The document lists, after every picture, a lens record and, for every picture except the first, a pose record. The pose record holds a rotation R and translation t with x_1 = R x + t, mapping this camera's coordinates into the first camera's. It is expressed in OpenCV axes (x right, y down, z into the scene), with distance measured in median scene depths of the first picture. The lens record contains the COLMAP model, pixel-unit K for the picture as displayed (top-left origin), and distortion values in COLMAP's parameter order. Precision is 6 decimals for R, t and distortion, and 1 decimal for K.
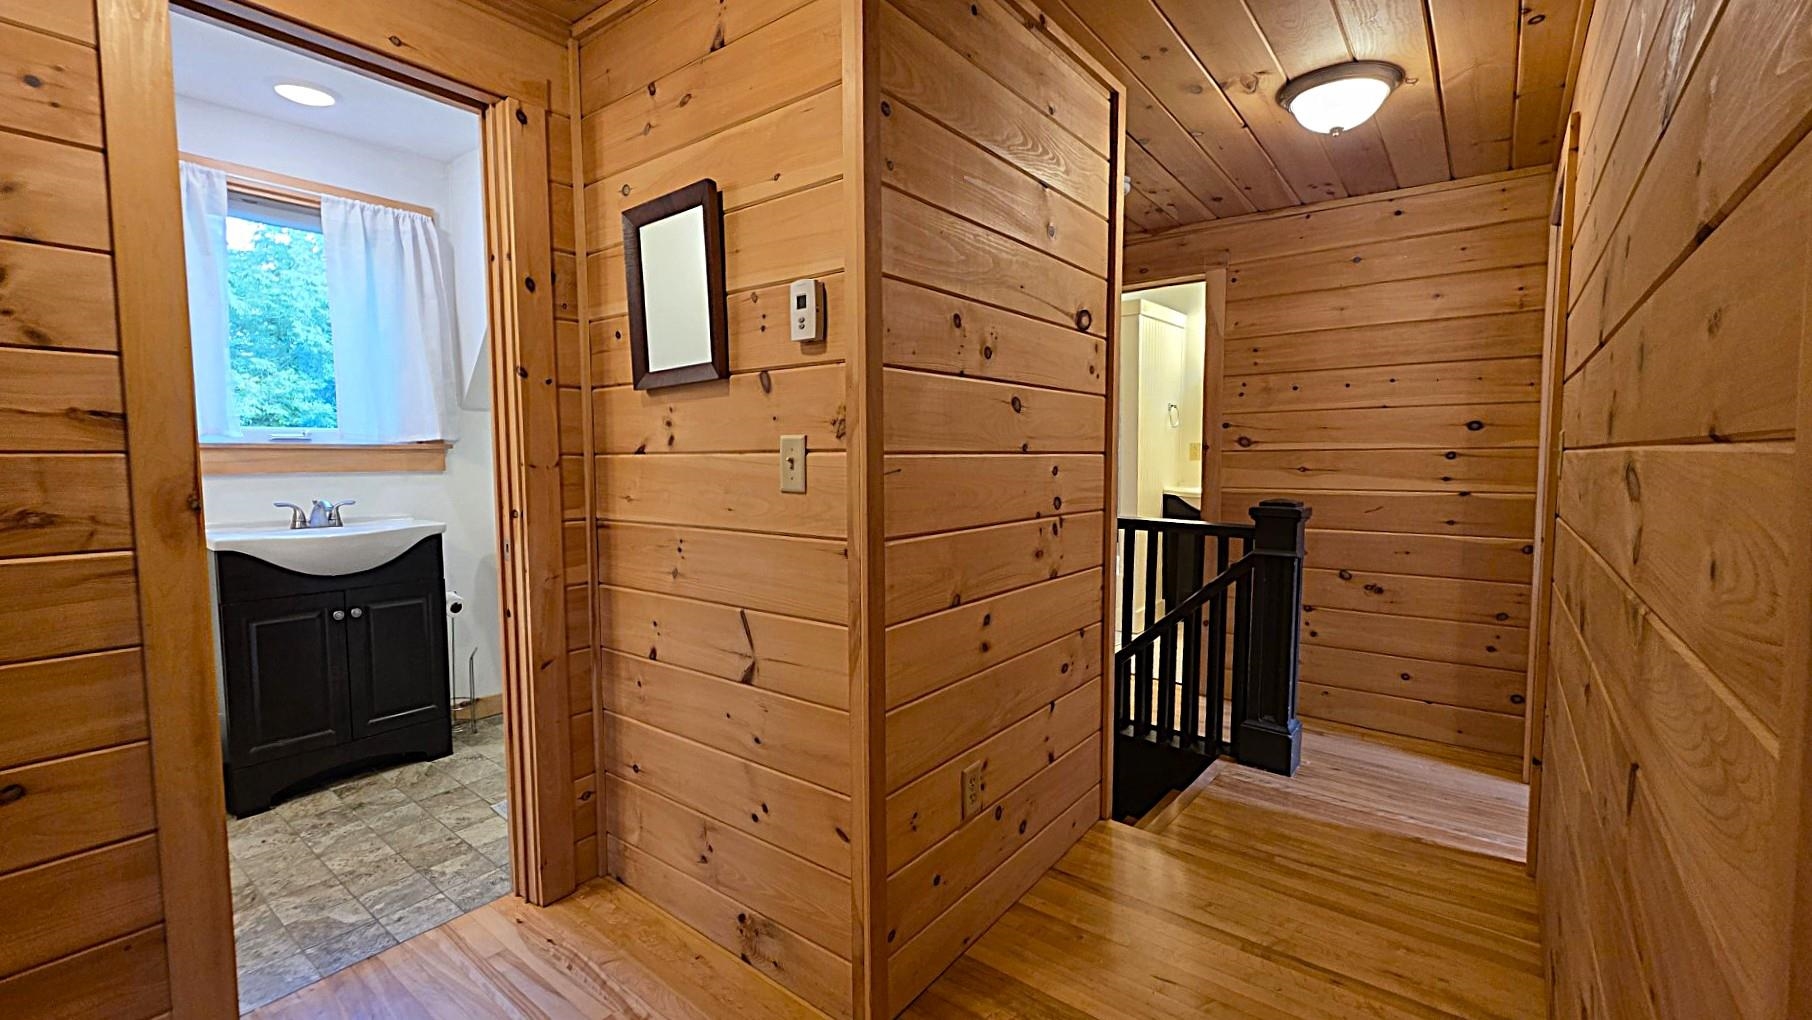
lens RADIAL K [[760.0, 0, 906.0], [0, 760.0, 510.0], [0, 0, 1]] dist [0.003871, 0.000034]
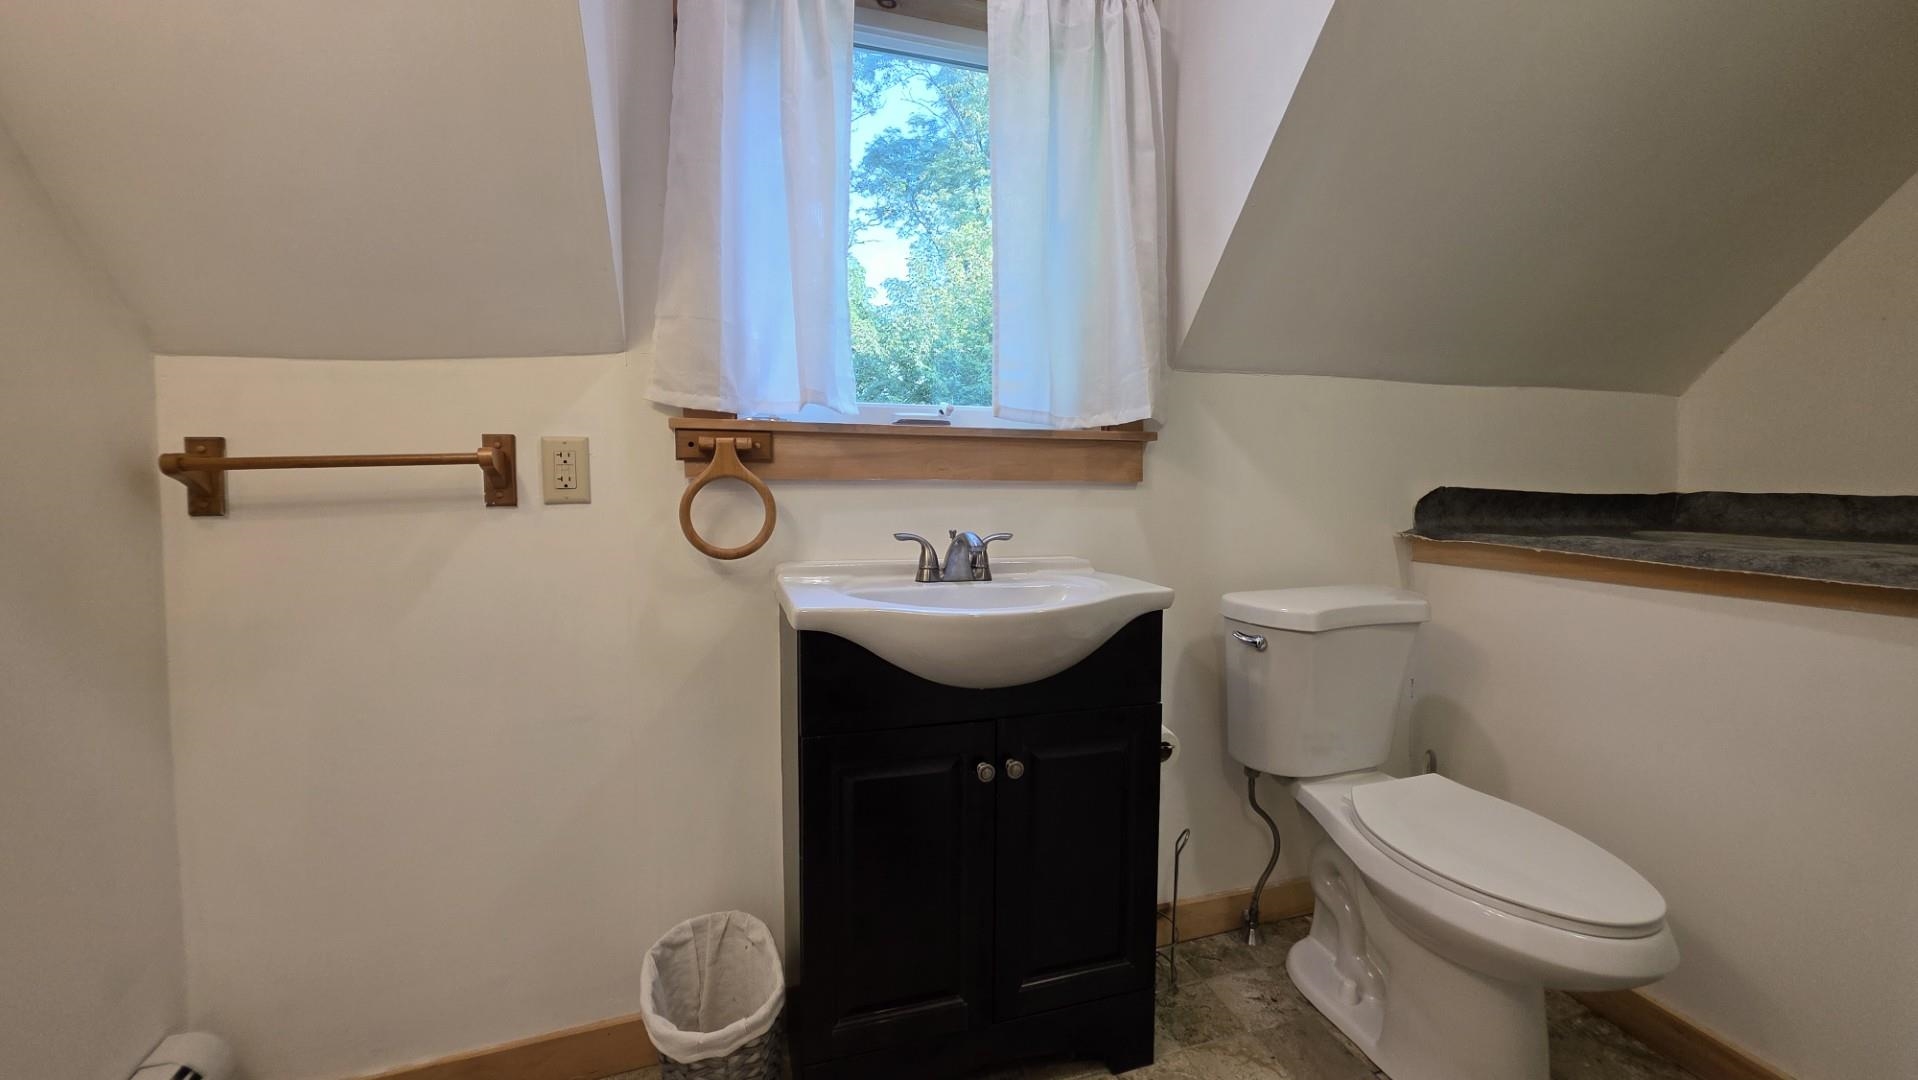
lens RADIAL K [[804.4, 0, 959.0], [0, 804.4, 540.0], [0, 0, 1]] dist [0.003871, 0.000034]
pose [[0.816241, 0.048294, -0.575689, -0.425427], [-0.048450, 0.998712, 0.015087, -0.014024], [0.575676, 0.015577, 0.817530, 0.514281]]
